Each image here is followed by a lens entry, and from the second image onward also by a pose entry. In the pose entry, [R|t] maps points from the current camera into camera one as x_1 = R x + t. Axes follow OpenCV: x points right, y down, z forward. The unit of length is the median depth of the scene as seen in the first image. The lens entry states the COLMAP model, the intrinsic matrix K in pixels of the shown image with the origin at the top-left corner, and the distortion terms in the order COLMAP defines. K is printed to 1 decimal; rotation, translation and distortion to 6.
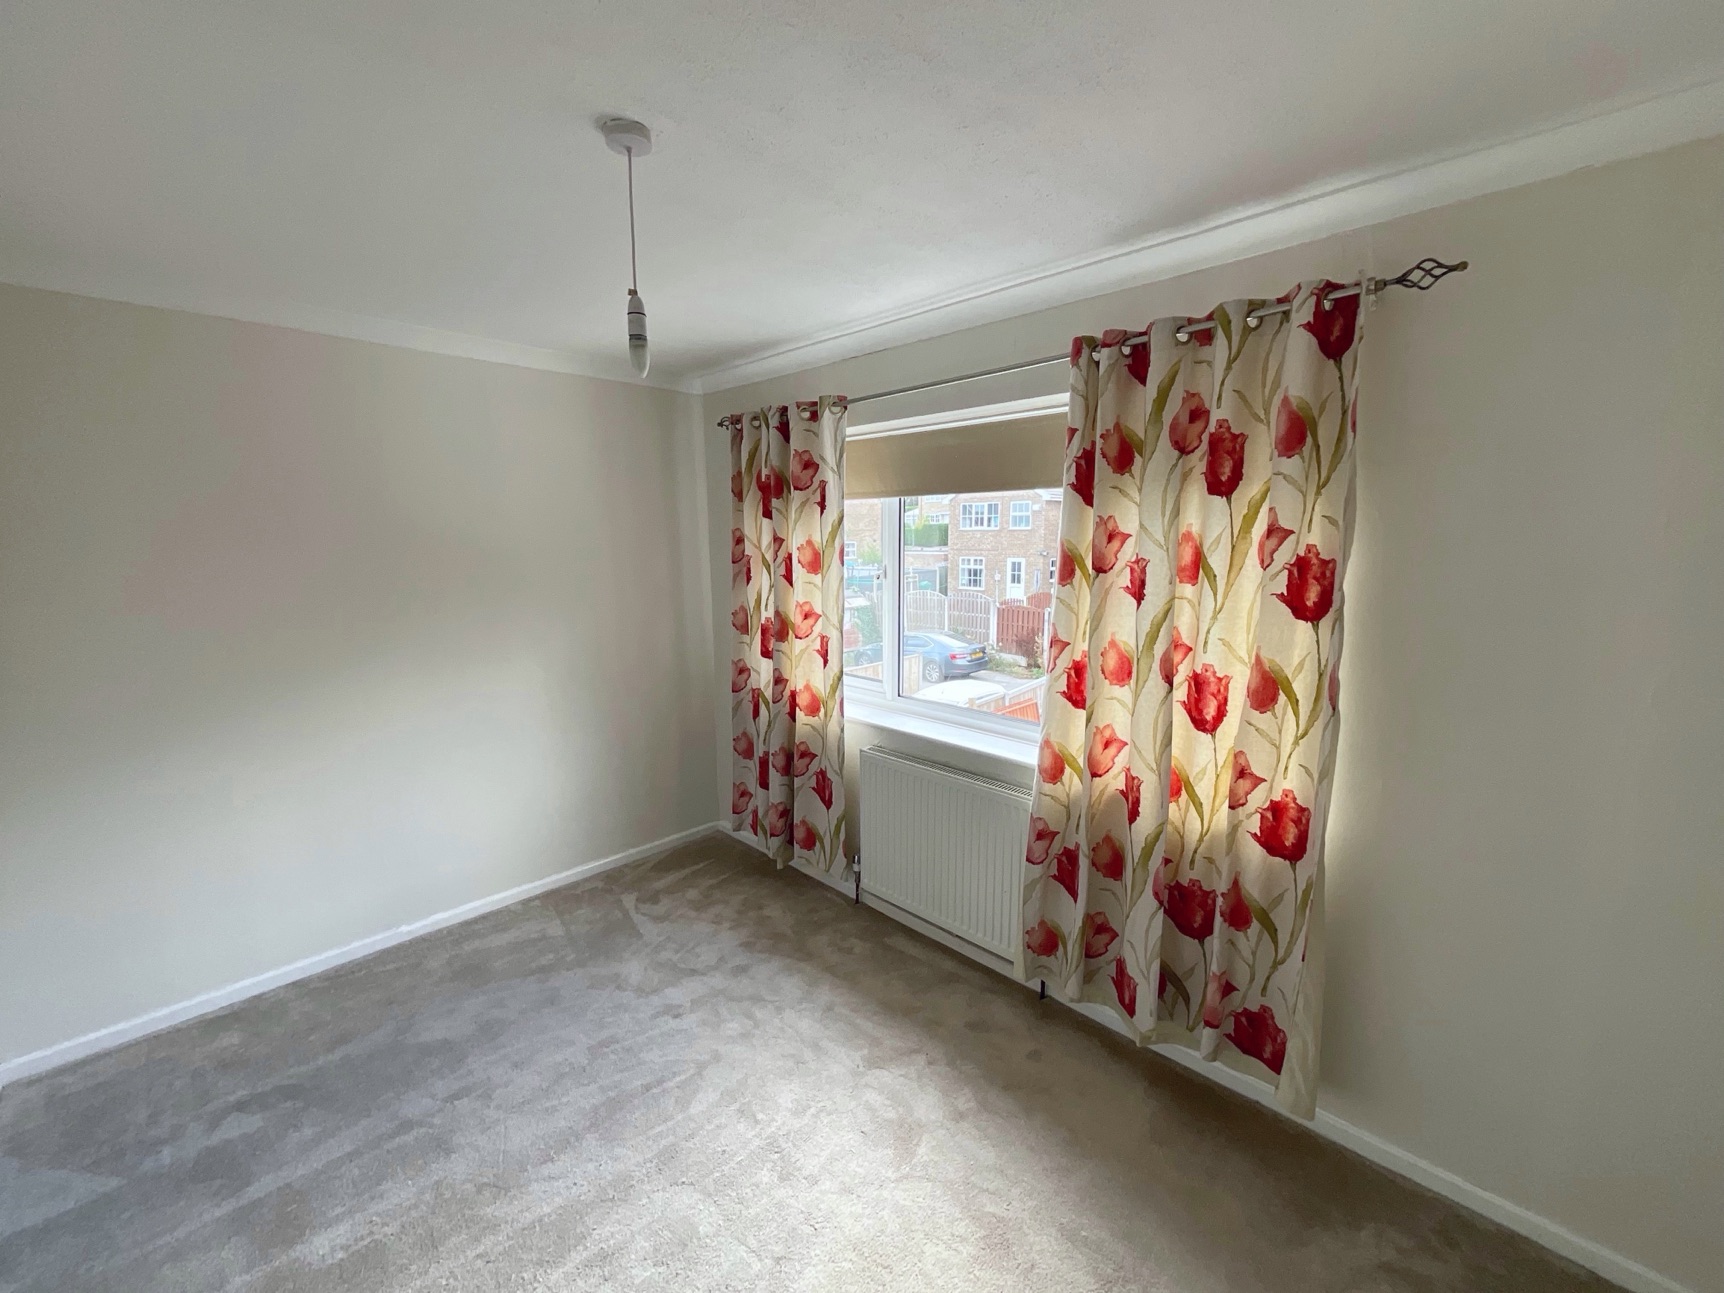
lens RADIAL K [[698.2, 0, 865.8], [0, 698.2, 642.5], [0, 0, 1]] dist [-0.003053, 0.002694]
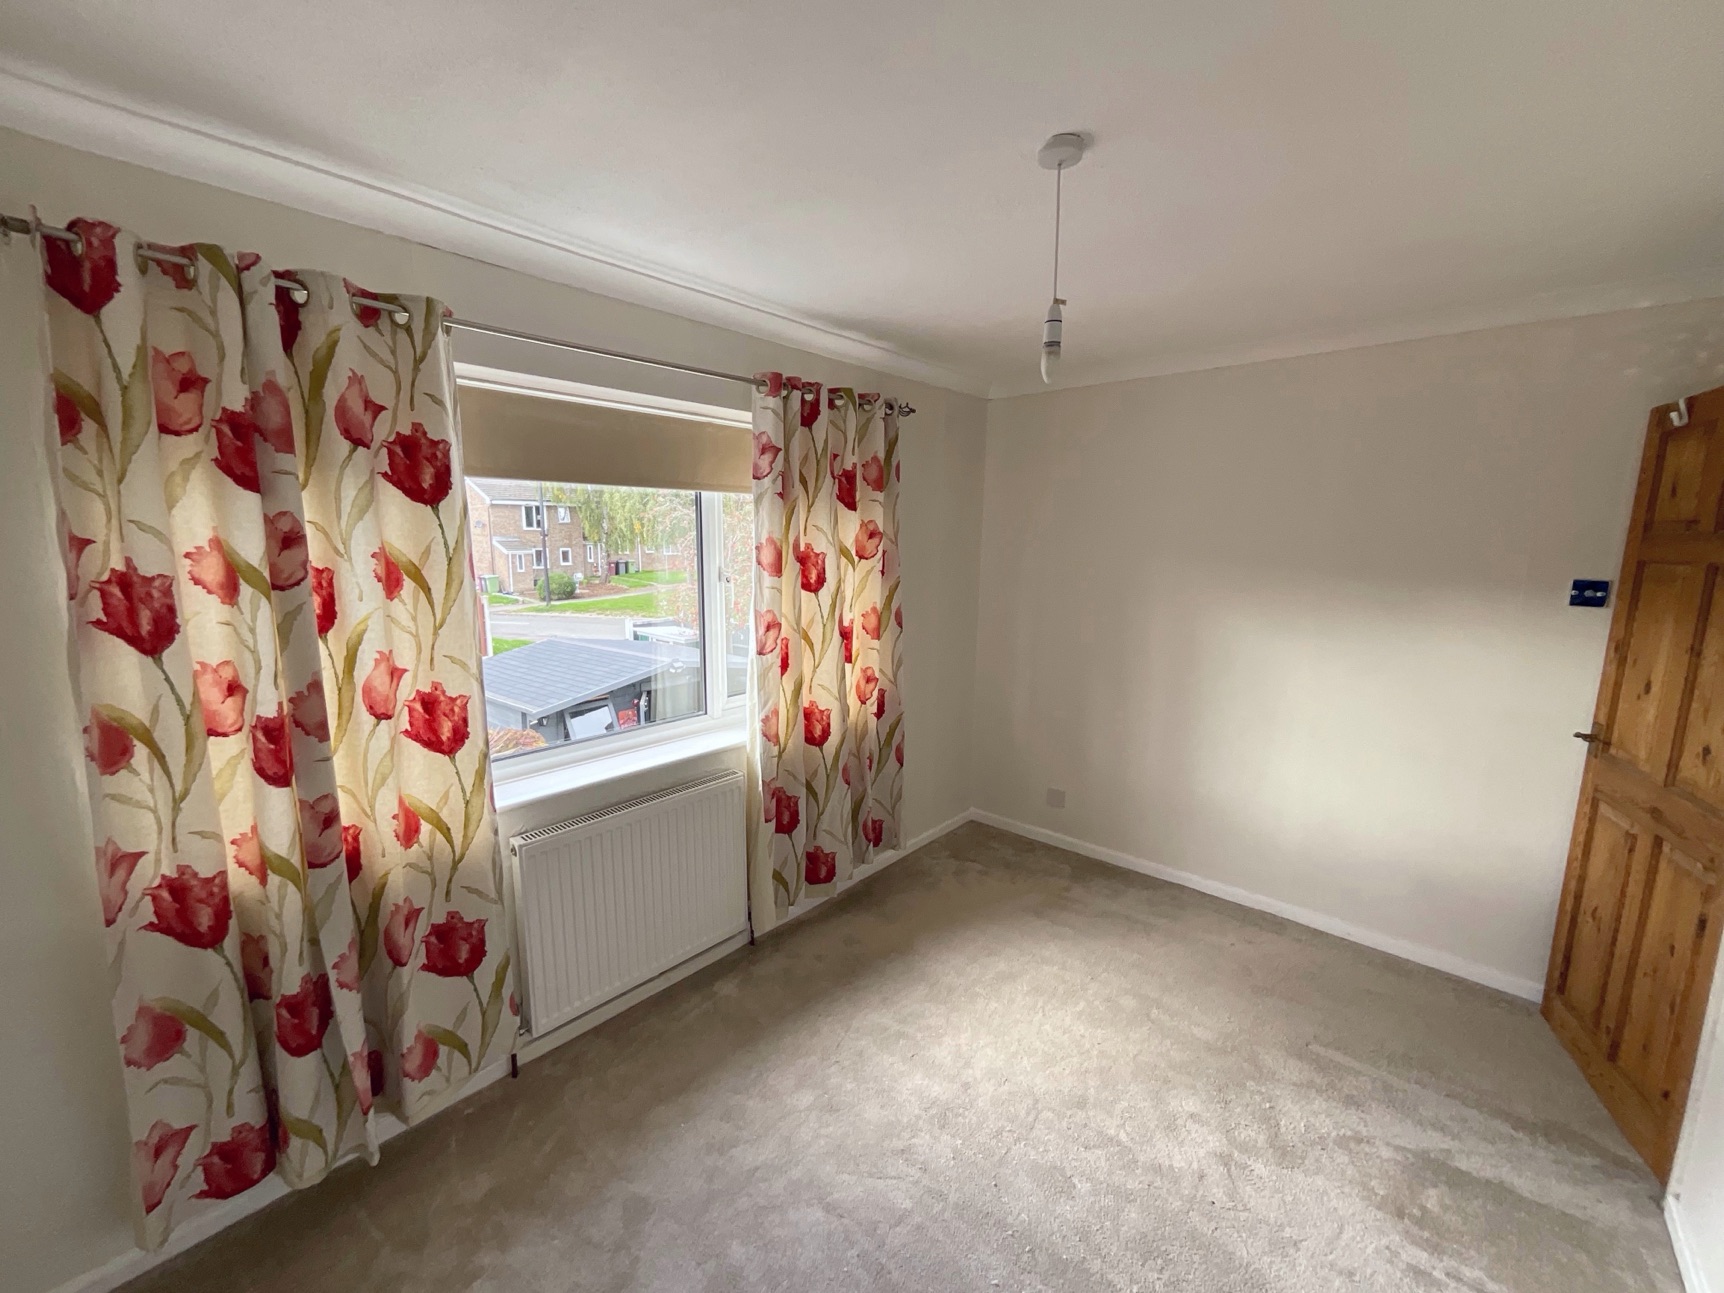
lens RADIAL K [[698.2, 0, 864.3], [0, 698.2, 648.4], [0, 0, 1]] dist [-0.003053, 0.002694]
pose [[-0.057851, -0.151833, 0.986712, -0.854711], [0.151121, 0.975646, 0.158990, -0.118476], [-0.986821, 0.158311, -0.033497, 0.835314]]
